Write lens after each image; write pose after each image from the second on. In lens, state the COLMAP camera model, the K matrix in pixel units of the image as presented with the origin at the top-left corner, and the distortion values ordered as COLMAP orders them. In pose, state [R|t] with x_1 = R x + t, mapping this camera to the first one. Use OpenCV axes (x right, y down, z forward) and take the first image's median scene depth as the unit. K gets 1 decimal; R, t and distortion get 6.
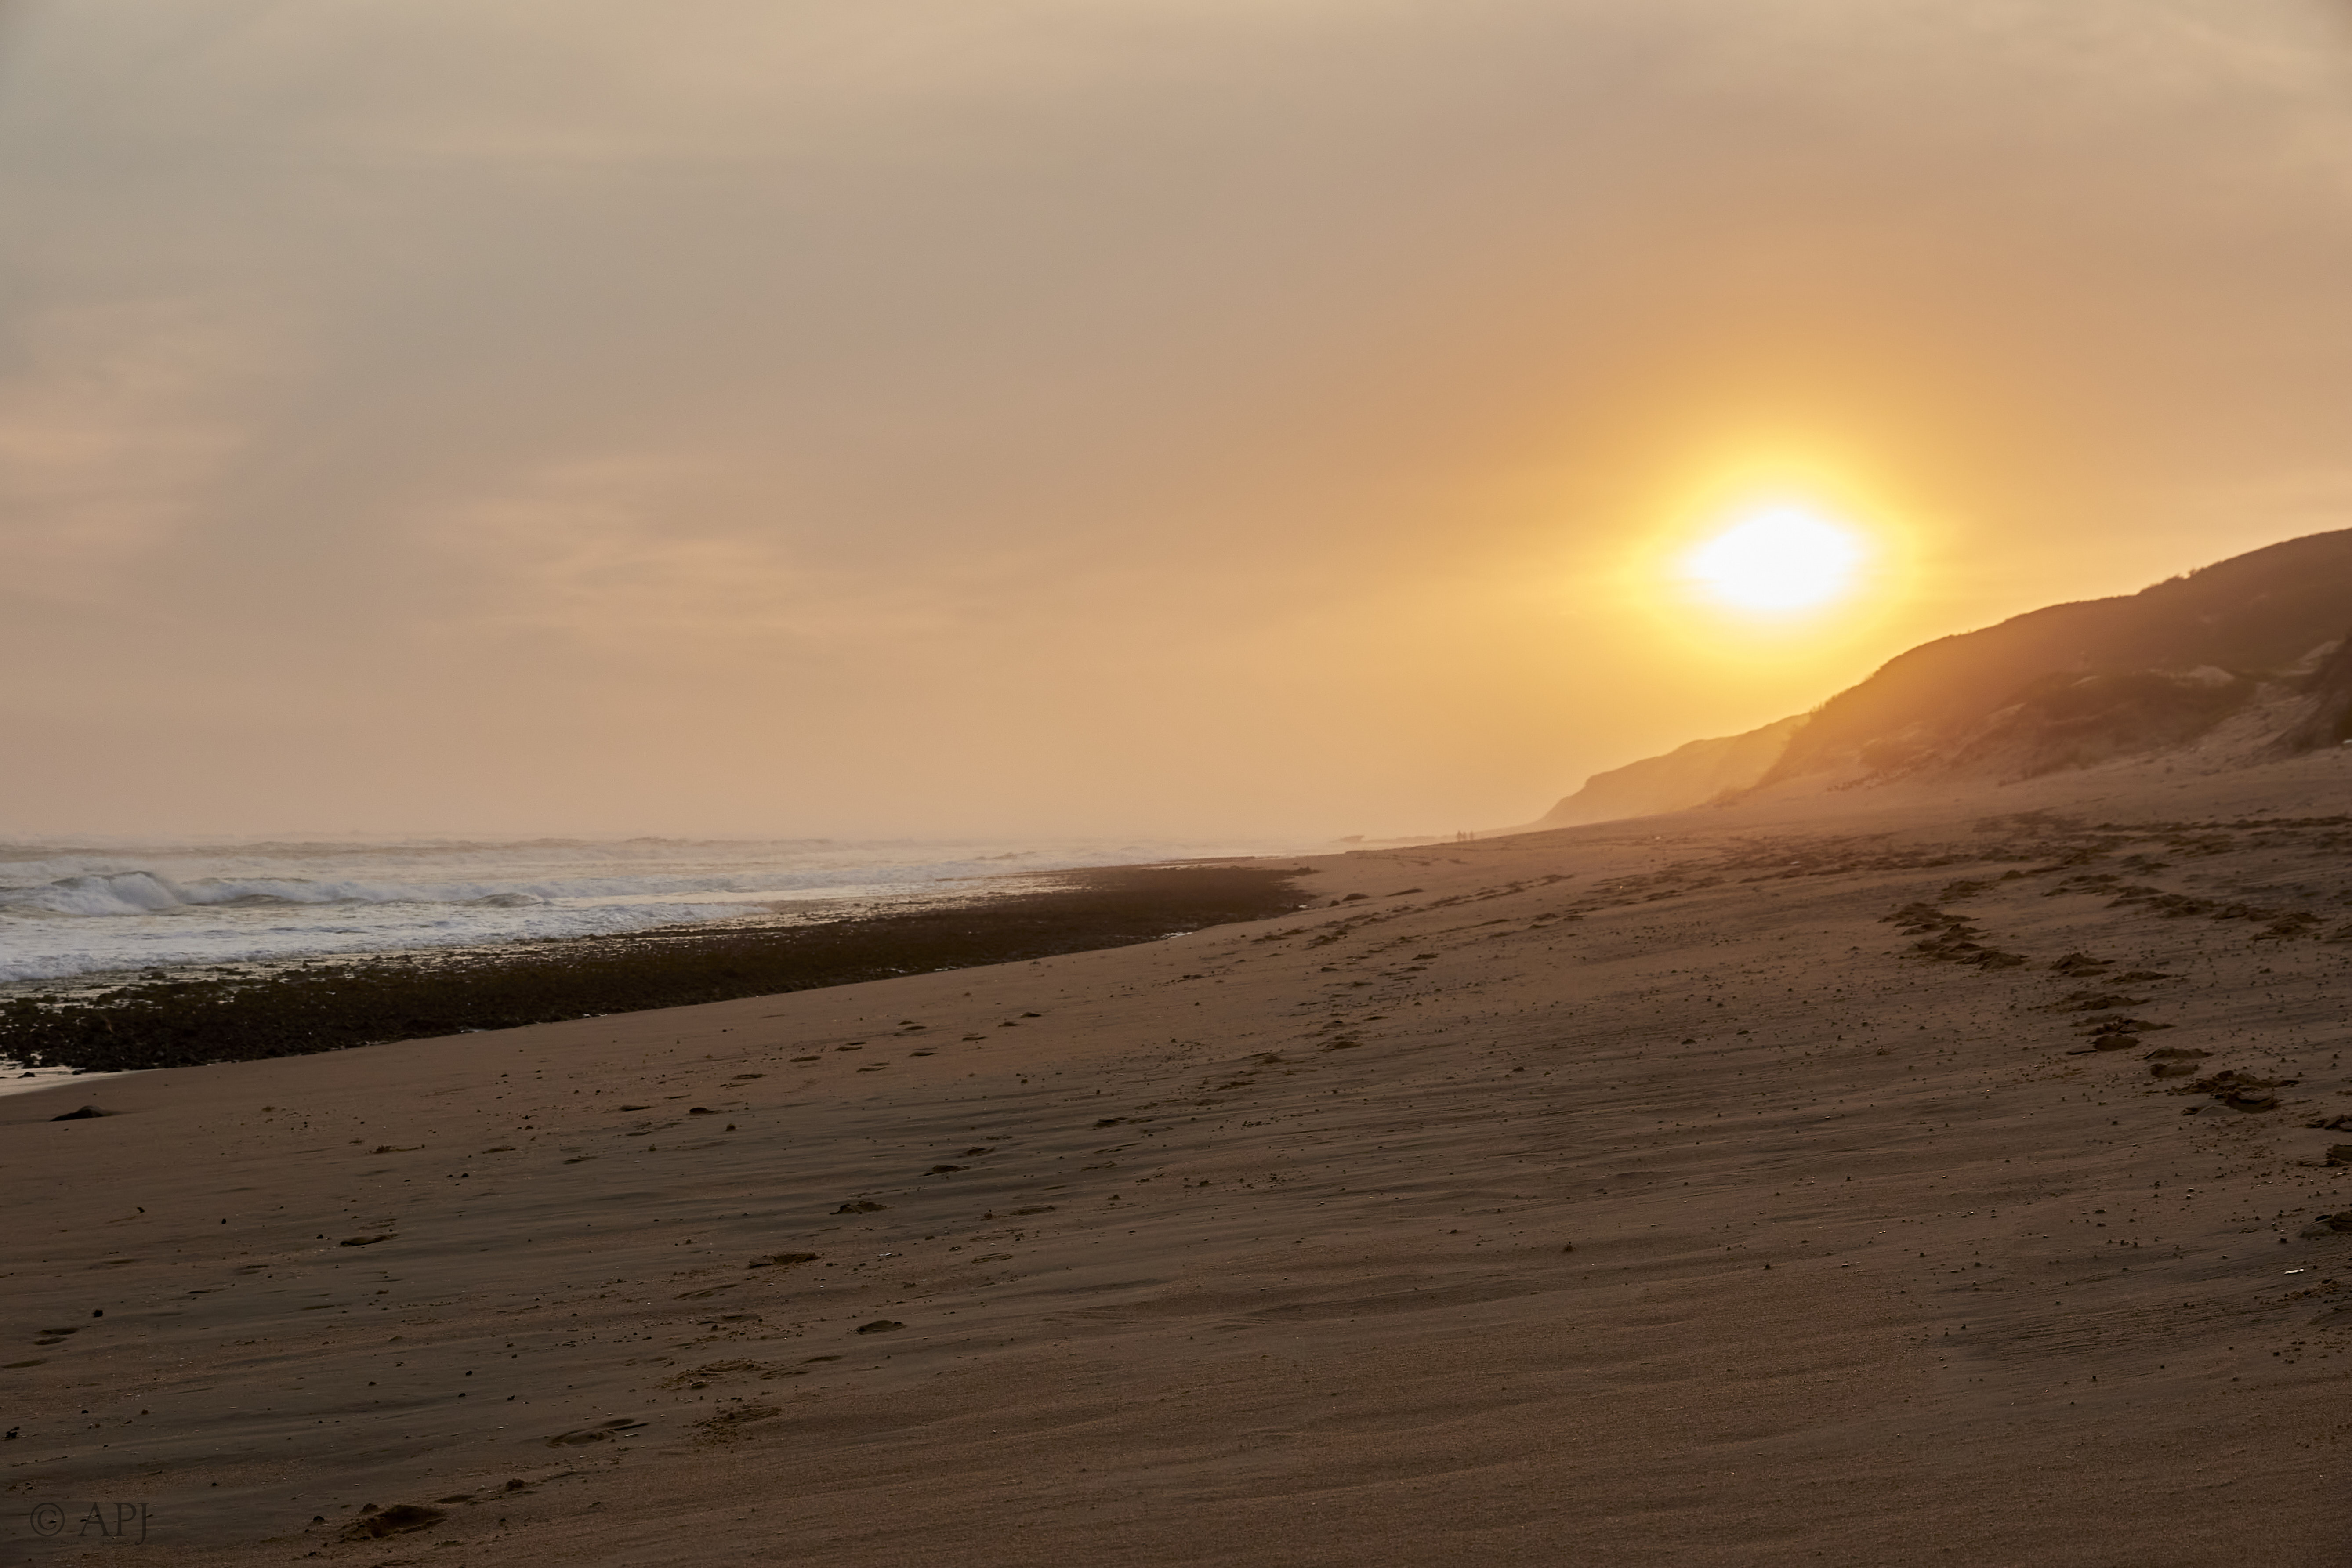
lens RADIAL K [[3983.4, 0, 1186.6], [0, 3983.4, 781.3], [0, 0, 1]] dist [-0.108014, 0.000000]
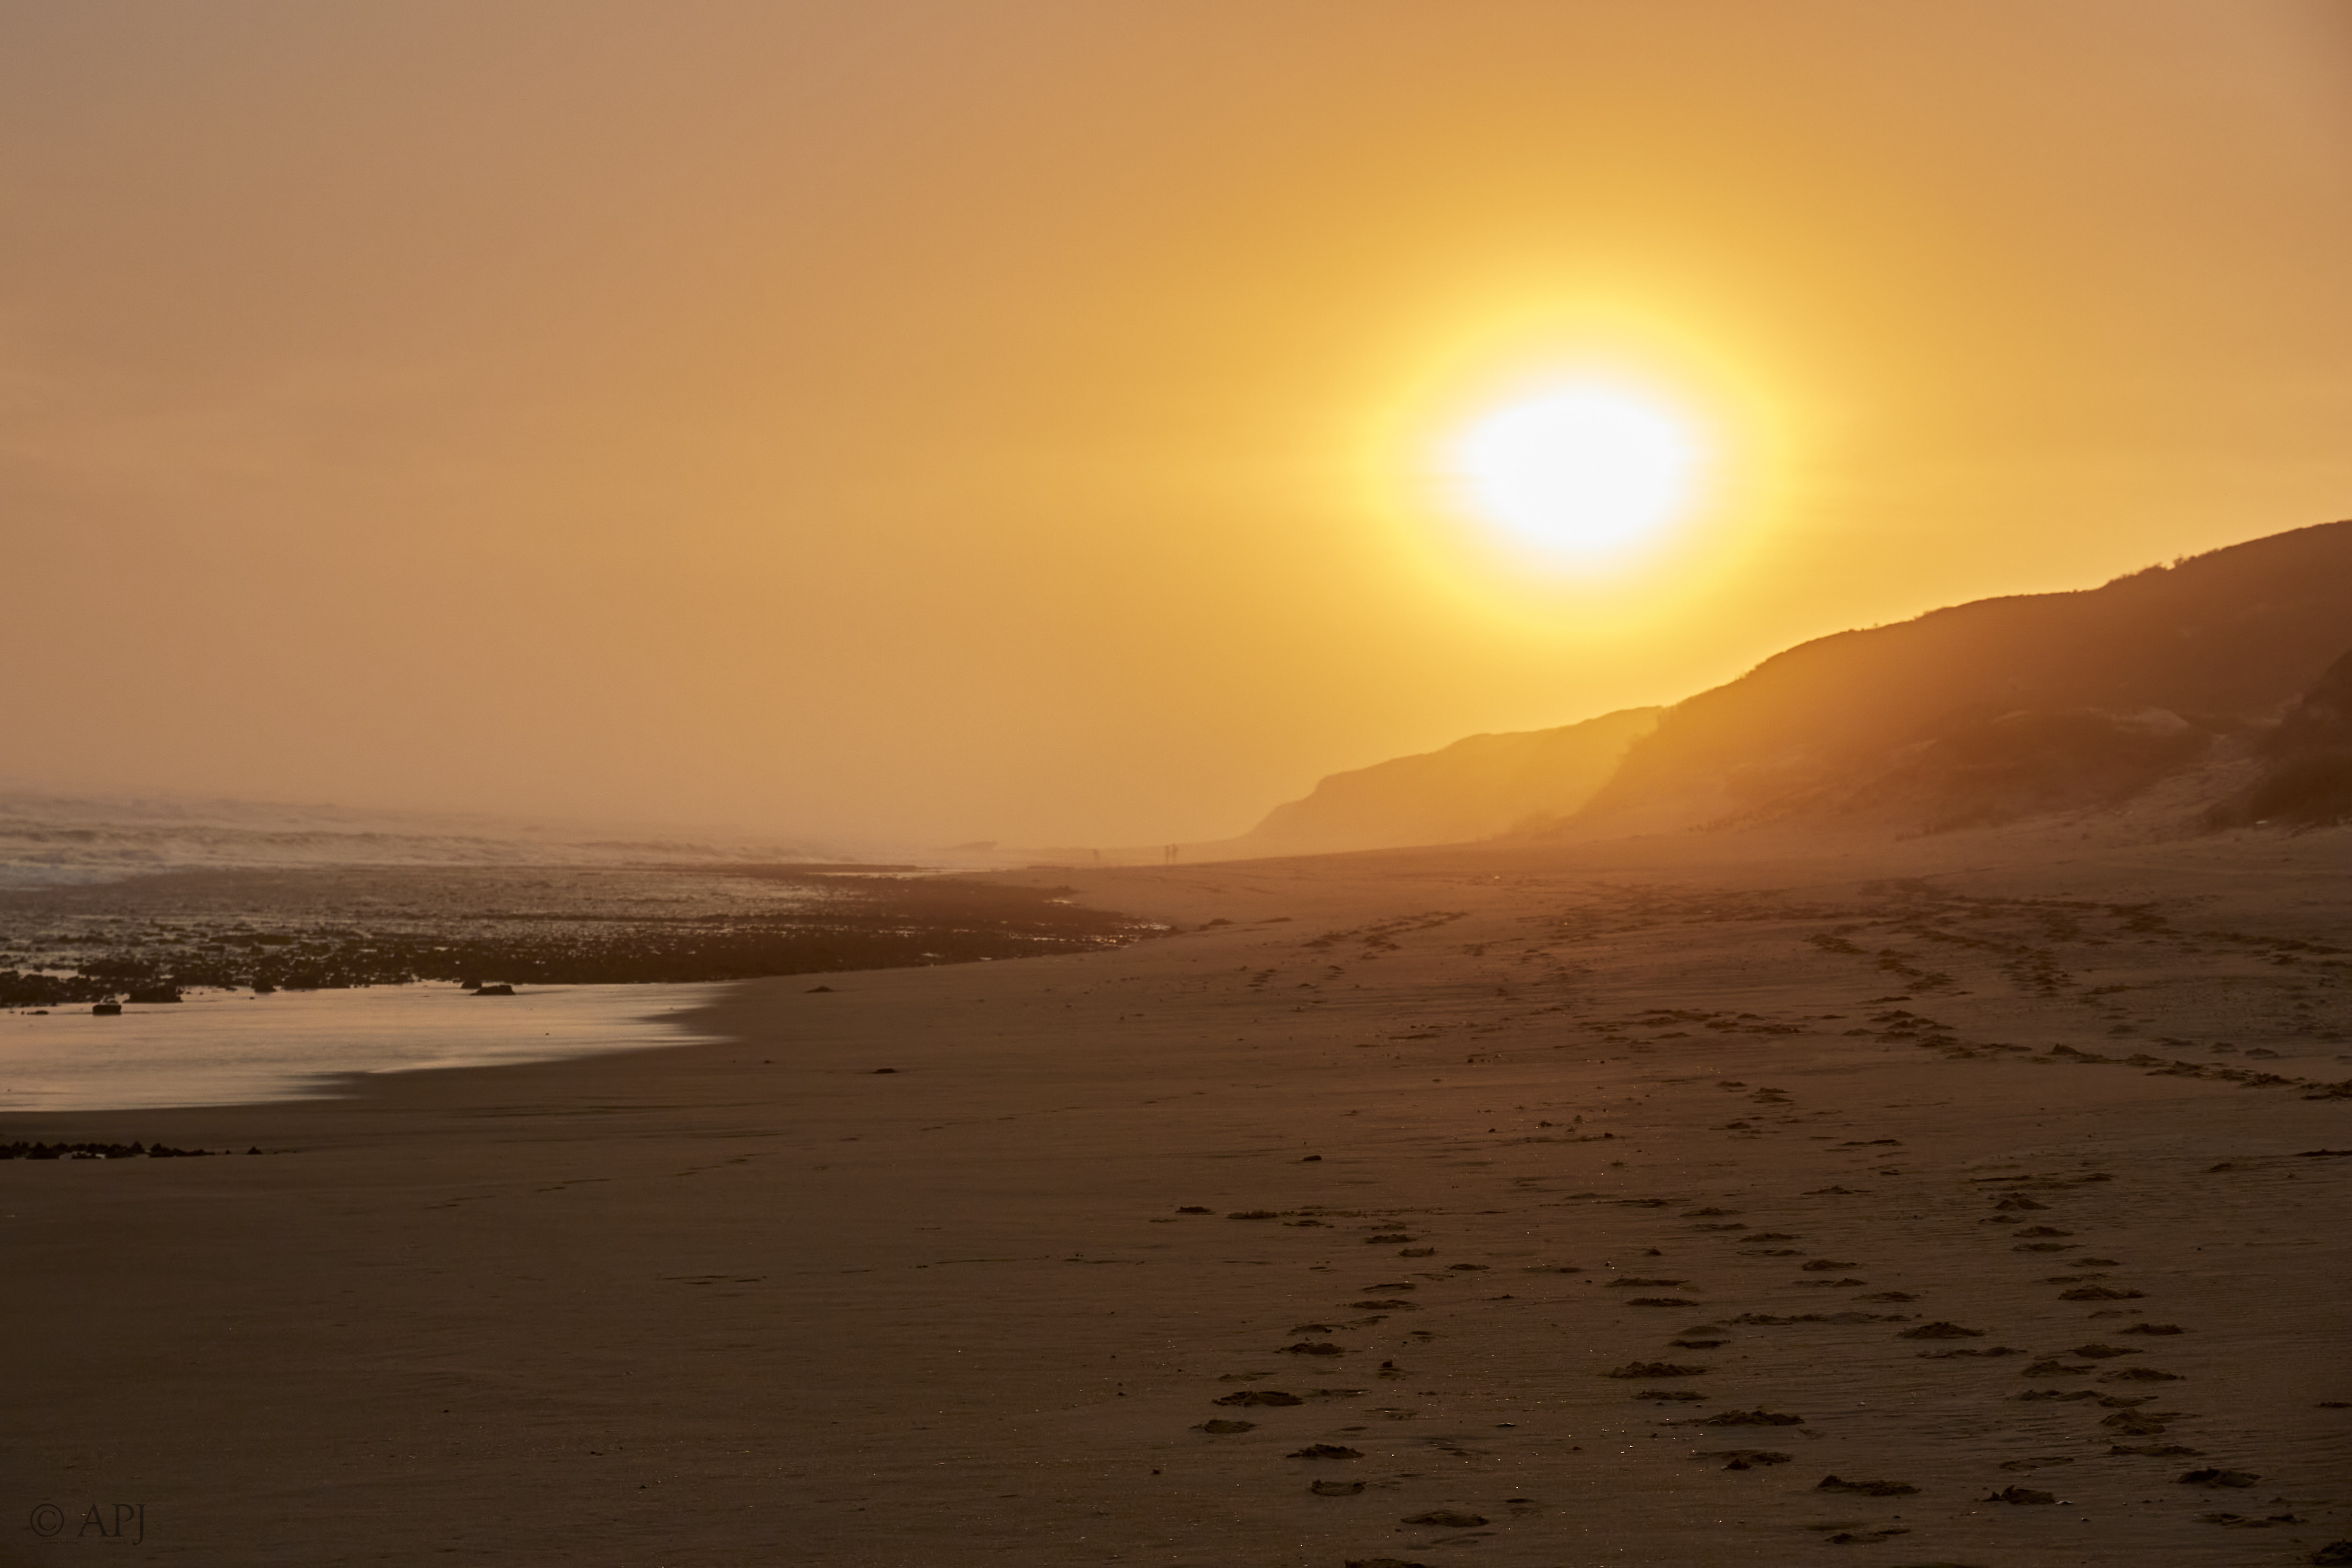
lens RADIAL K [[7076.4, 0, 1175.0], [0, 7076.4, 785.5], [0, 0, 1]] dist [0.036180, 0.000000]
pose [[0.993394, 0.061453, 0.096909, -0.089158], [-0.062158, 0.998057, 0.004264, -0.006890], [-0.096459, -0.010260, 0.995284, -0.457797]]
